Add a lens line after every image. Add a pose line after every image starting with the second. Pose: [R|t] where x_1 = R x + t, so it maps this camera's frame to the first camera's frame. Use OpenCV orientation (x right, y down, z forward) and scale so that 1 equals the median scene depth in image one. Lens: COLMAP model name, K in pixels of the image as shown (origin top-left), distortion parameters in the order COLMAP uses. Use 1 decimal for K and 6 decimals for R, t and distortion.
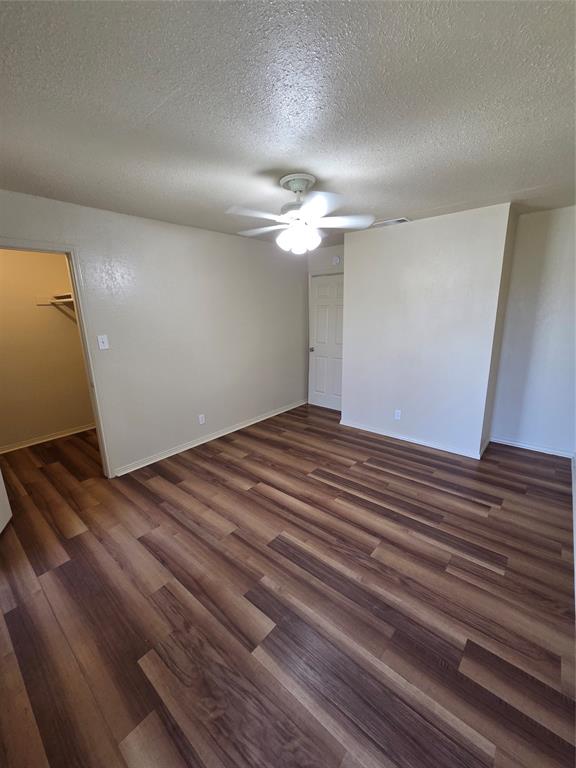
lens RADIAL K [[315.8, 0, 288.0], [0, 315.8, 384.0], [0, 0, 1]] dist [0.002232, 0.000113]
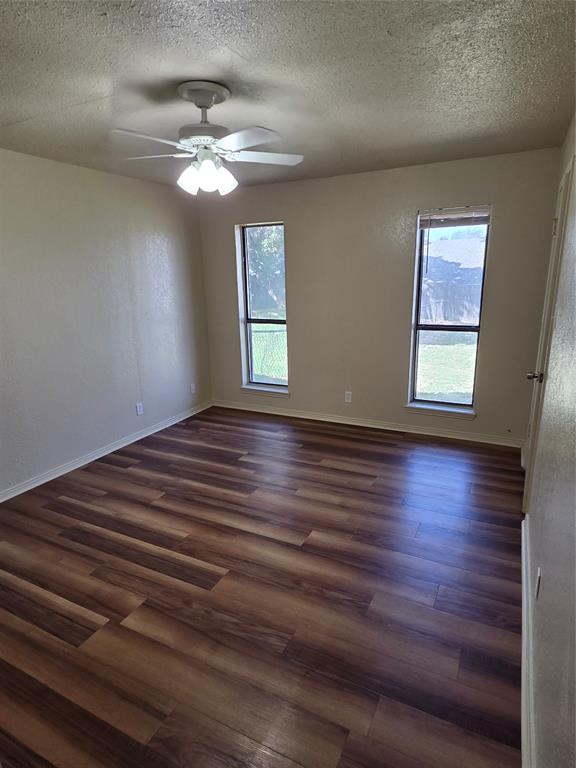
lens RADIAL K [[392.5, 0, 288.0], [0, 392.5, 384.0], [0, 0, 1]] dist [0.000348, 0.000072]
pose [[-0.964337, 0.118143, -0.236847, 0.091562], [-0.014422, 0.870066, 0.492723, -0.378101], [0.264285, 0.478567, -0.837333, 1.563657]]
